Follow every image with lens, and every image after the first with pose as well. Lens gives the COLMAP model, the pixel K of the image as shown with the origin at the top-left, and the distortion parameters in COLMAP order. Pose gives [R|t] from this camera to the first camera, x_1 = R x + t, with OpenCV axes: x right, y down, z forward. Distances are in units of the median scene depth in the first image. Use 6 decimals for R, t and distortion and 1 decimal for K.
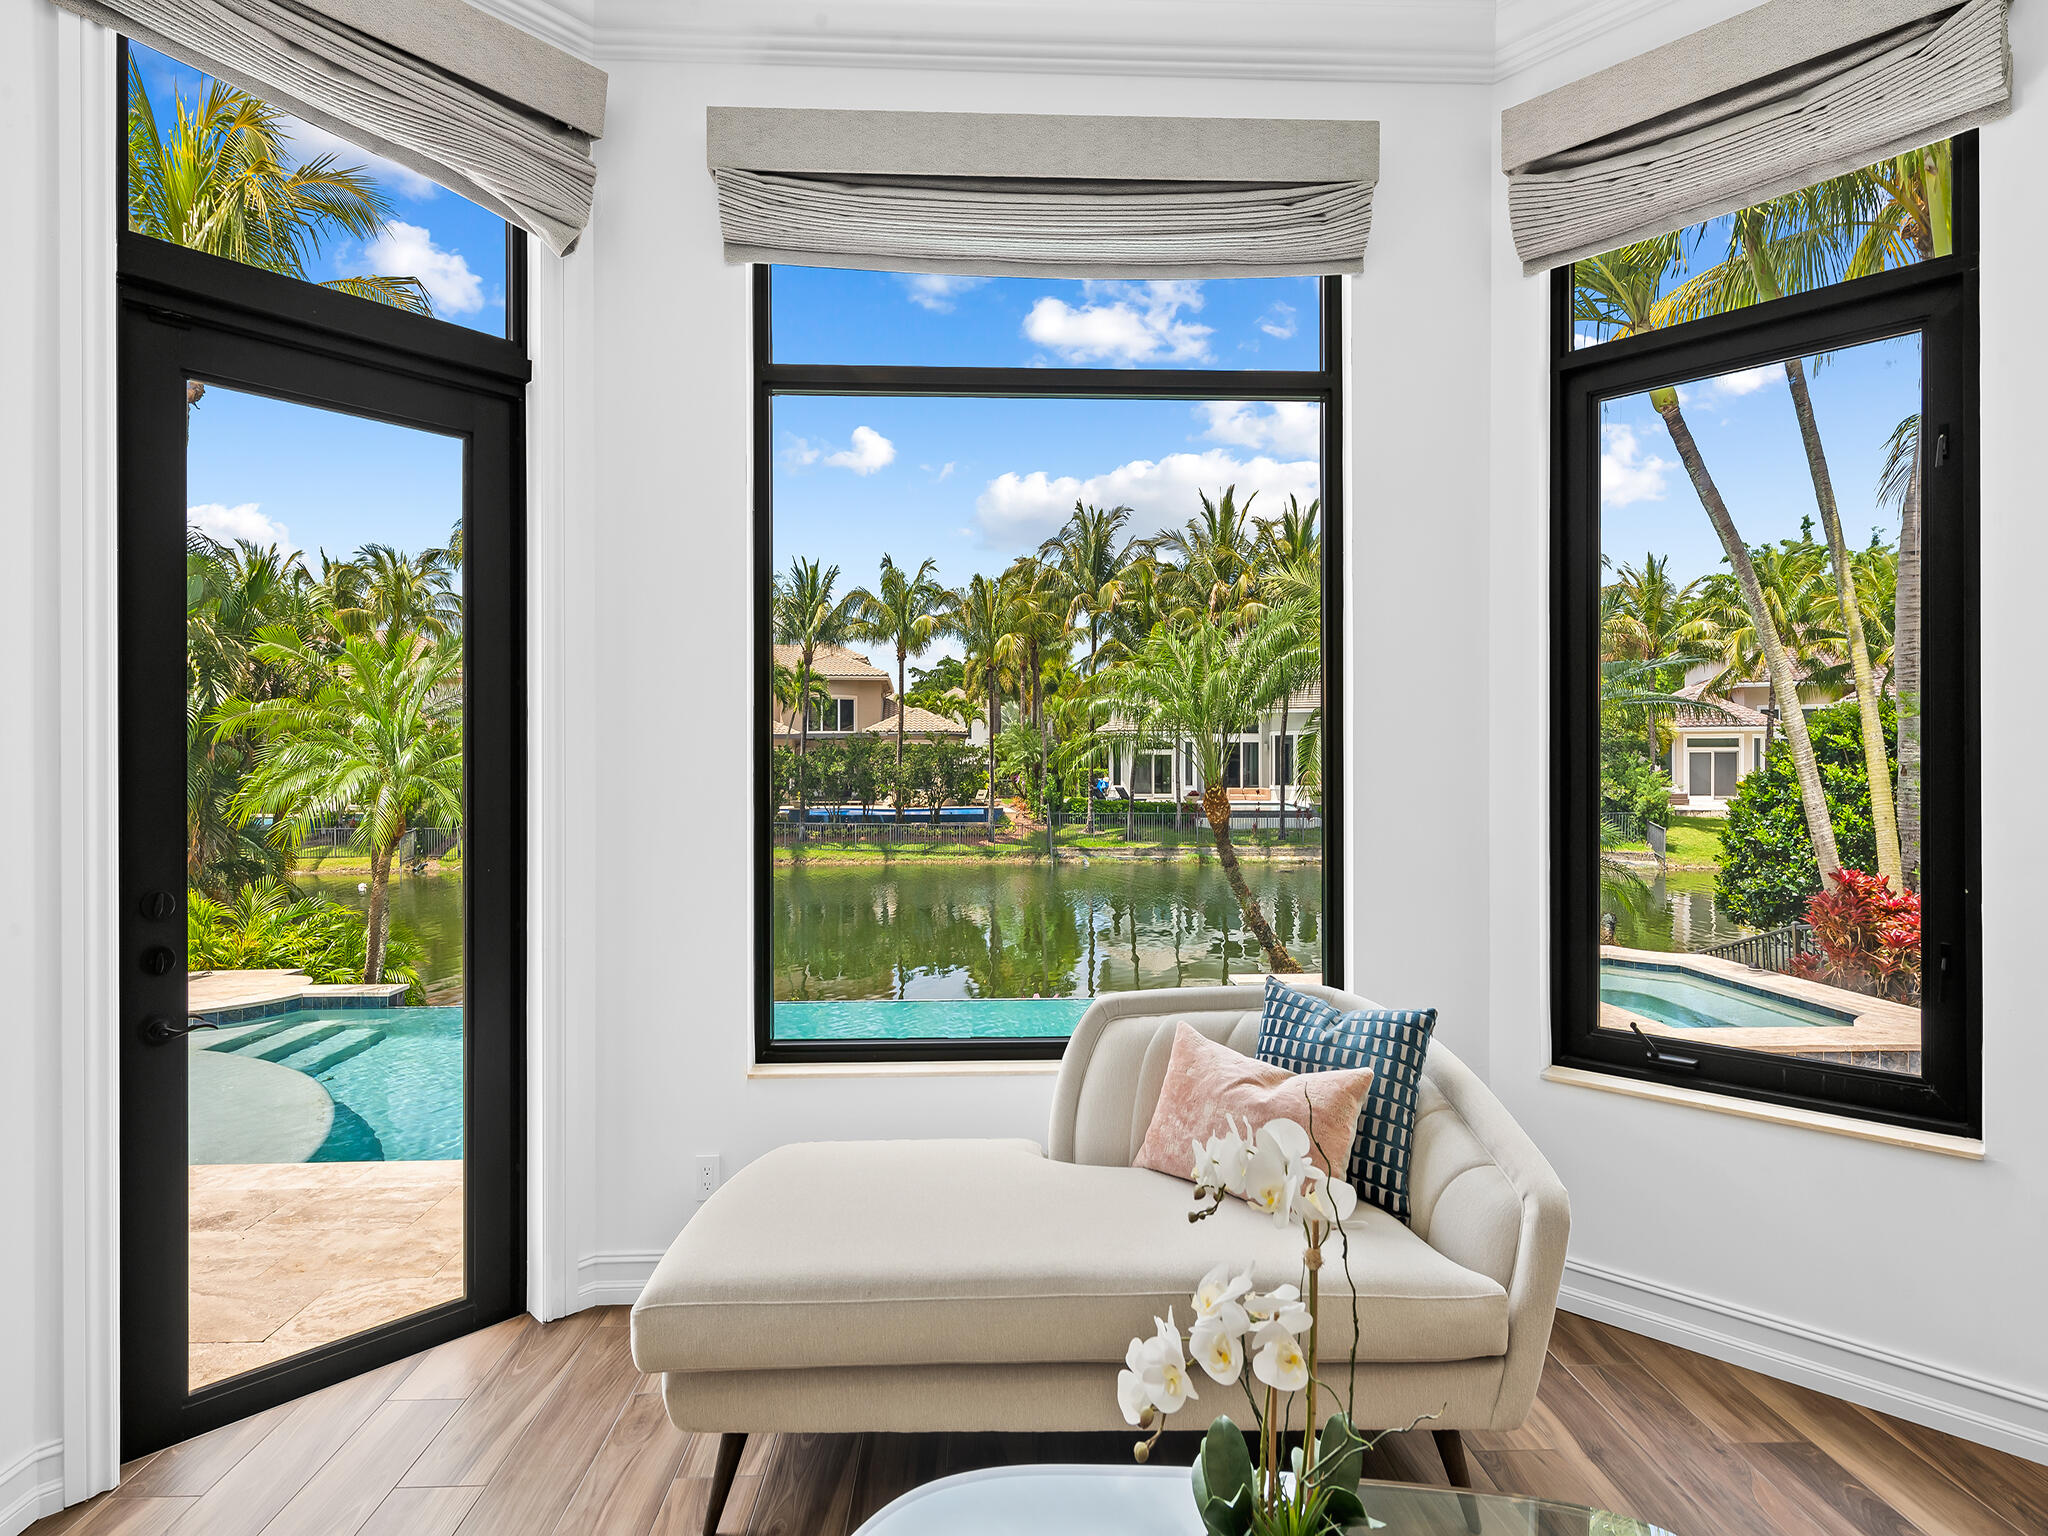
lens RADIAL K [[1090.1, 0, 1018.5], [0, 1090.1, 772.1], [0, 0, 1]] dist [0.013976, 0.000030]
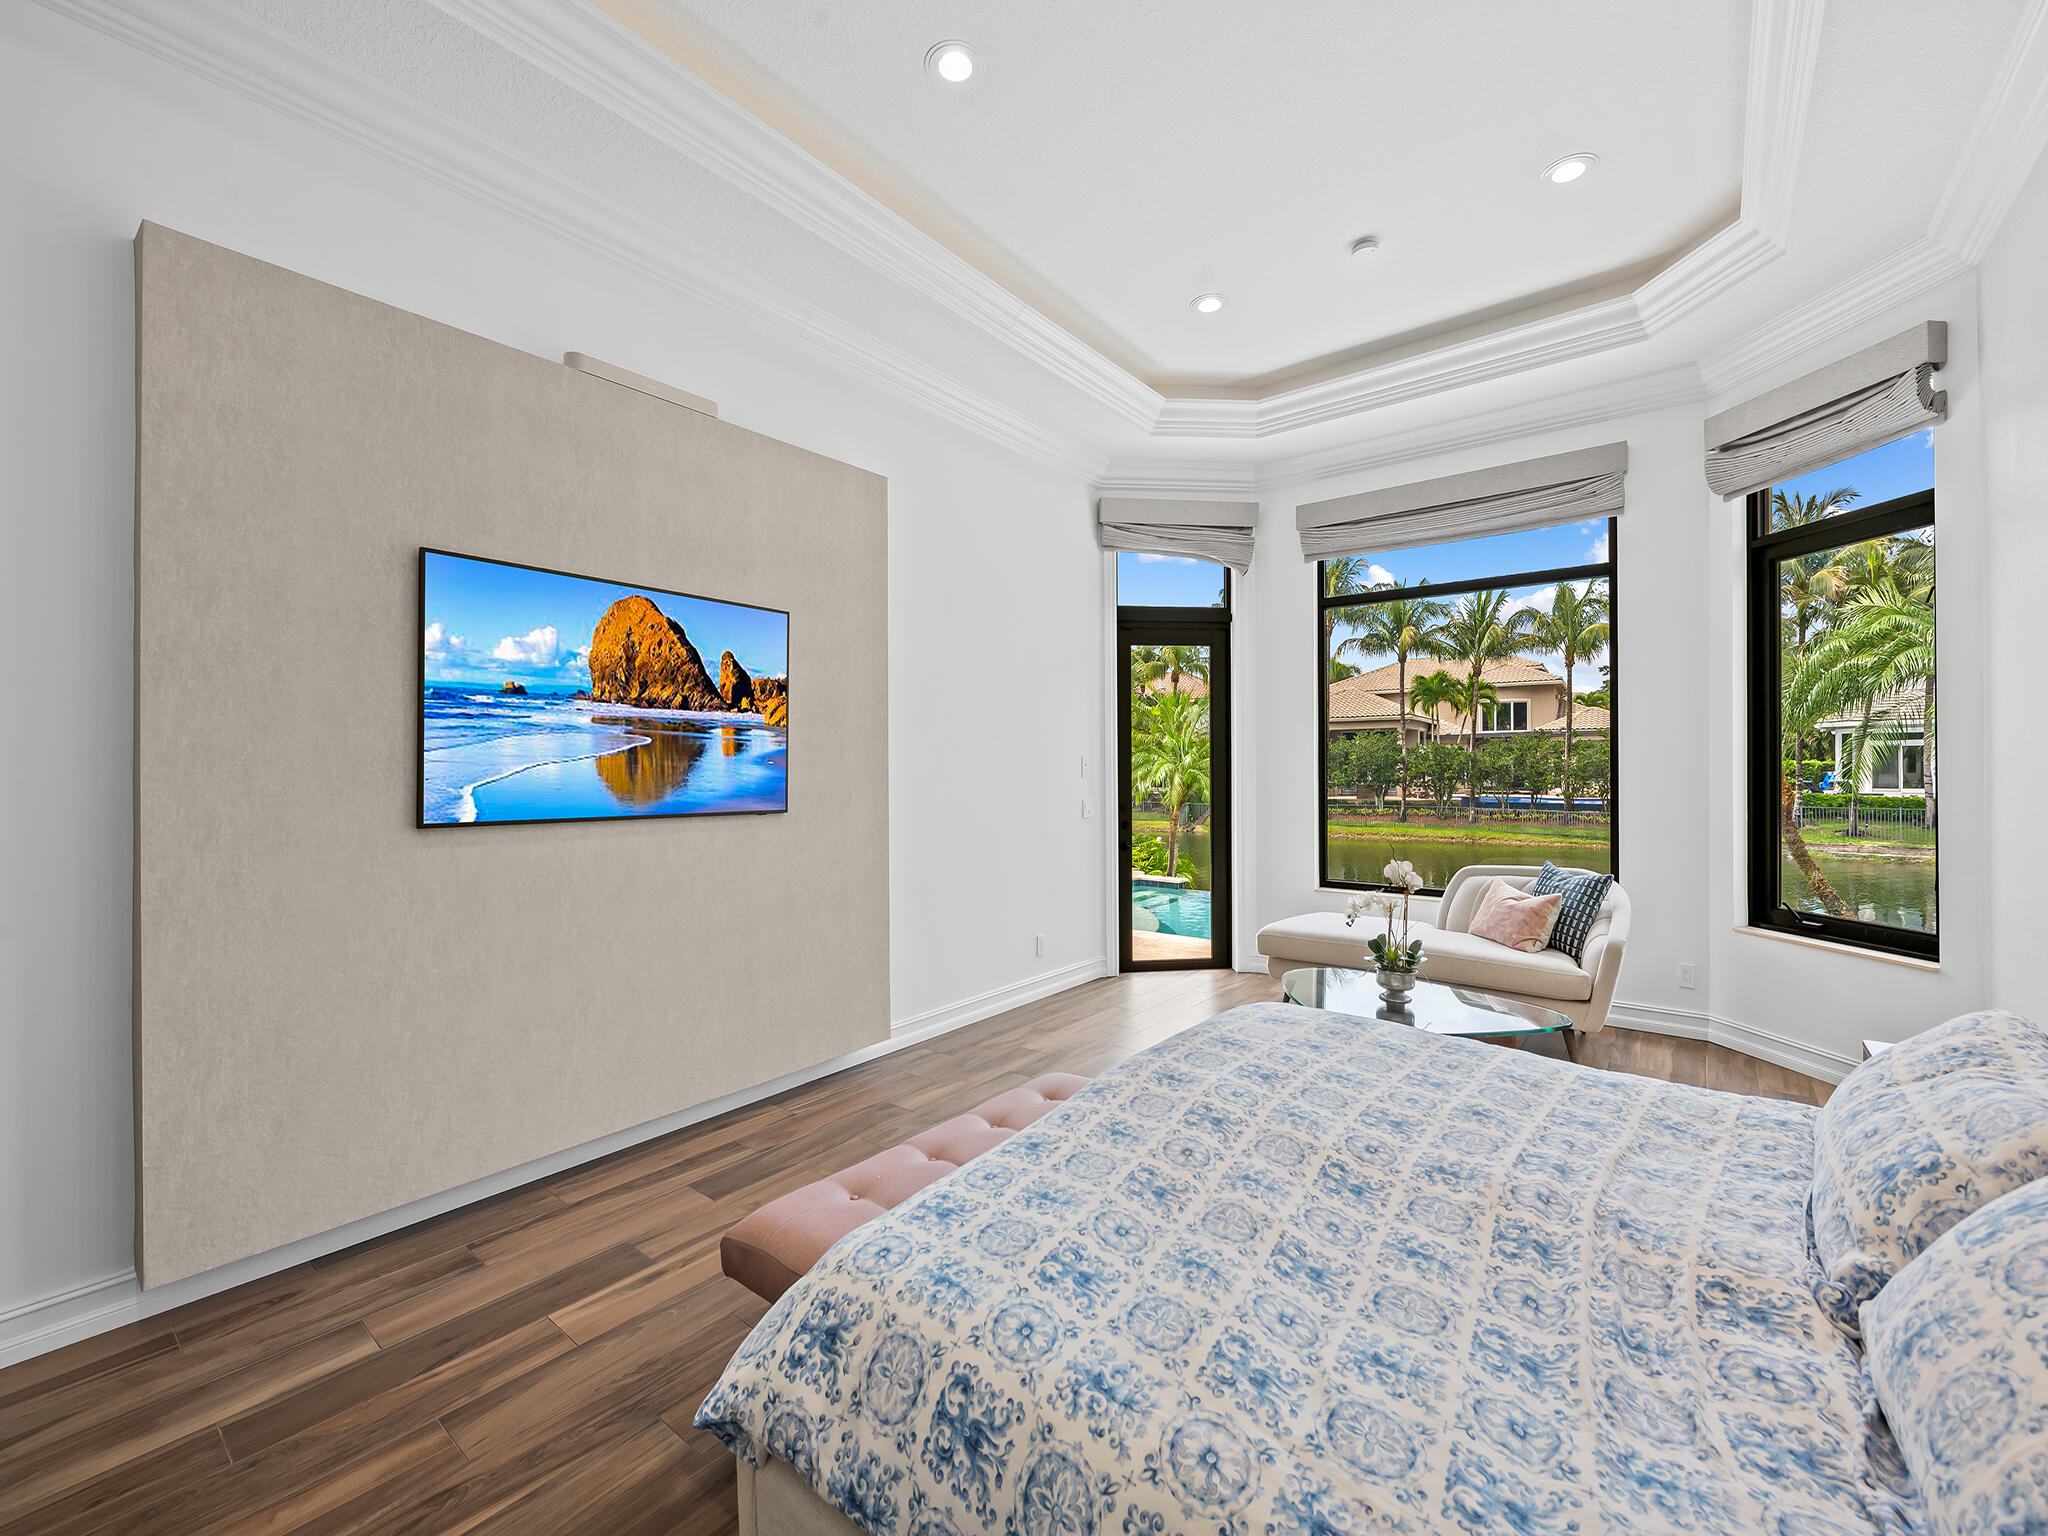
lens RADIAL K [[873.1, 0, 1024.0], [0, 873.1, 768.0], [0, 0, 1]] dist [-0.001253, -0.000292]
pose [[0.772131, 0.000236, -0.635464, 0.183561], [0.001550, 0.999996, 0.002255, -0.001479], [0.635462, -0.002726, 0.772128, -0.345634]]
